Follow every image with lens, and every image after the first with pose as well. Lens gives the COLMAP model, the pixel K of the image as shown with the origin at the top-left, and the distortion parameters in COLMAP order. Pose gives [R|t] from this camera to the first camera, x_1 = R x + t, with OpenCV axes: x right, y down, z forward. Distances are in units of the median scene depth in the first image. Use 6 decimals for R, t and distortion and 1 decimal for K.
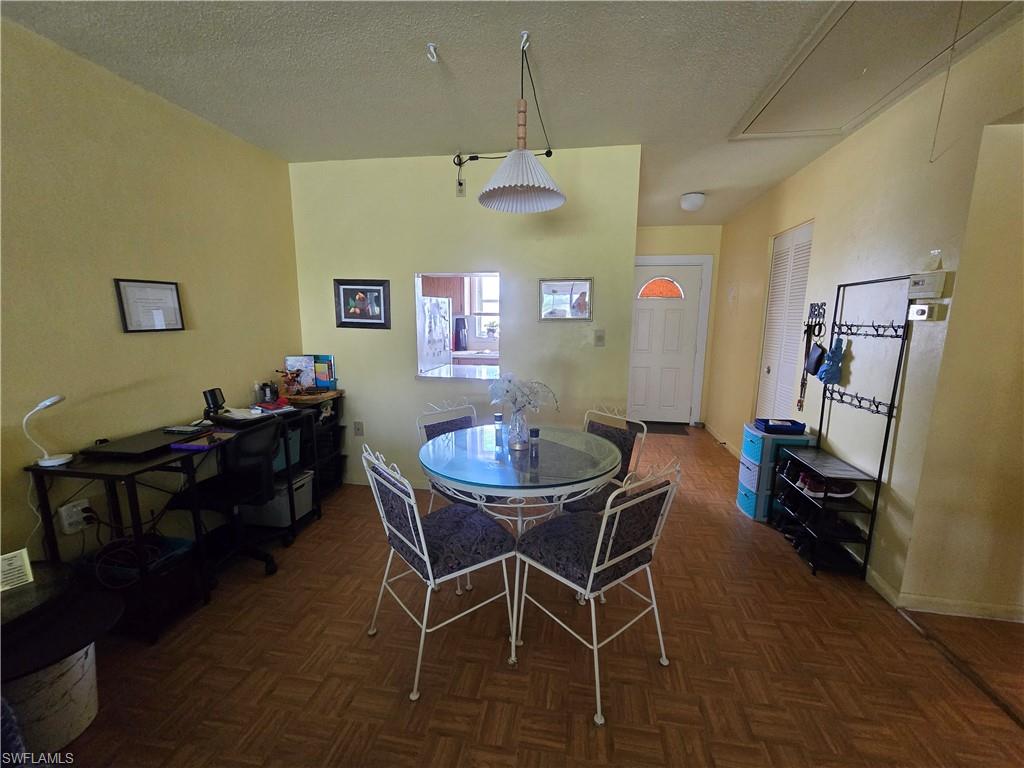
lens RADIAL K [[419.6, 0, 518.6], [0, 419.6, 388.4], [0, 0, 1]] dist [-0.002571, 0.000388]
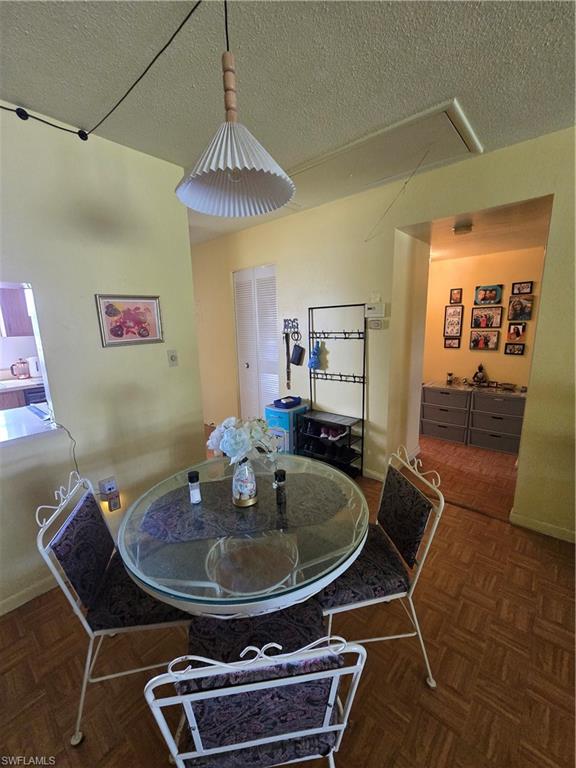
lens RADIAL K [[314.7, 0, 278.8], [0, 314.7, 386.7], [0, 0, 1]] dist [-0.002571, 0.000388]
pose [[0.539532, -0.192986, 0.819550, -0.345339], [0.174634, 0.977860, 0.115298, -0.113365], [-0.823655, 0.080914, 0.561289, 0.456031]]
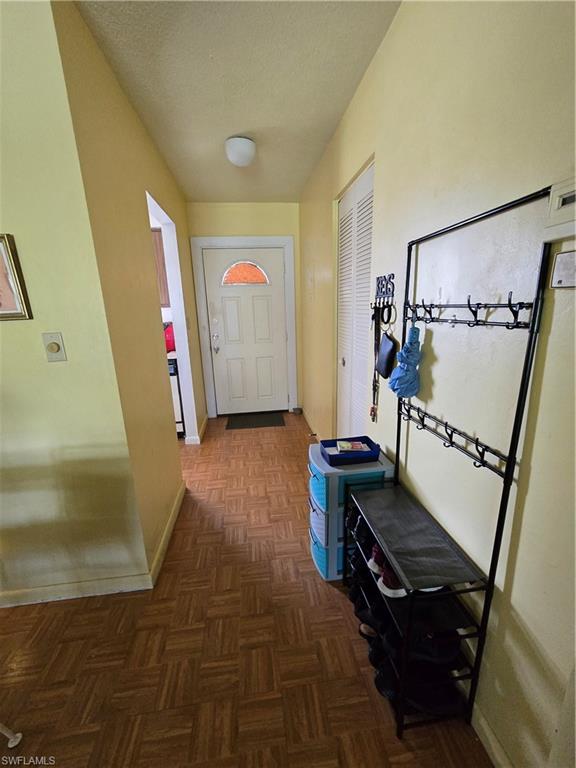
lens RADIAL K [[314.7, 0, 287.3], [0, 314.7, 389.0], [0, 0, 1]] dist [-0.002571, 0.000388]
pose [[0.956154, -0.113267, 0.270074, 0.440867], [0.089668, 0.991118, 0.098212, -0.091166], [-0.278799, -0.069688, 0.957818, 0.590154]]
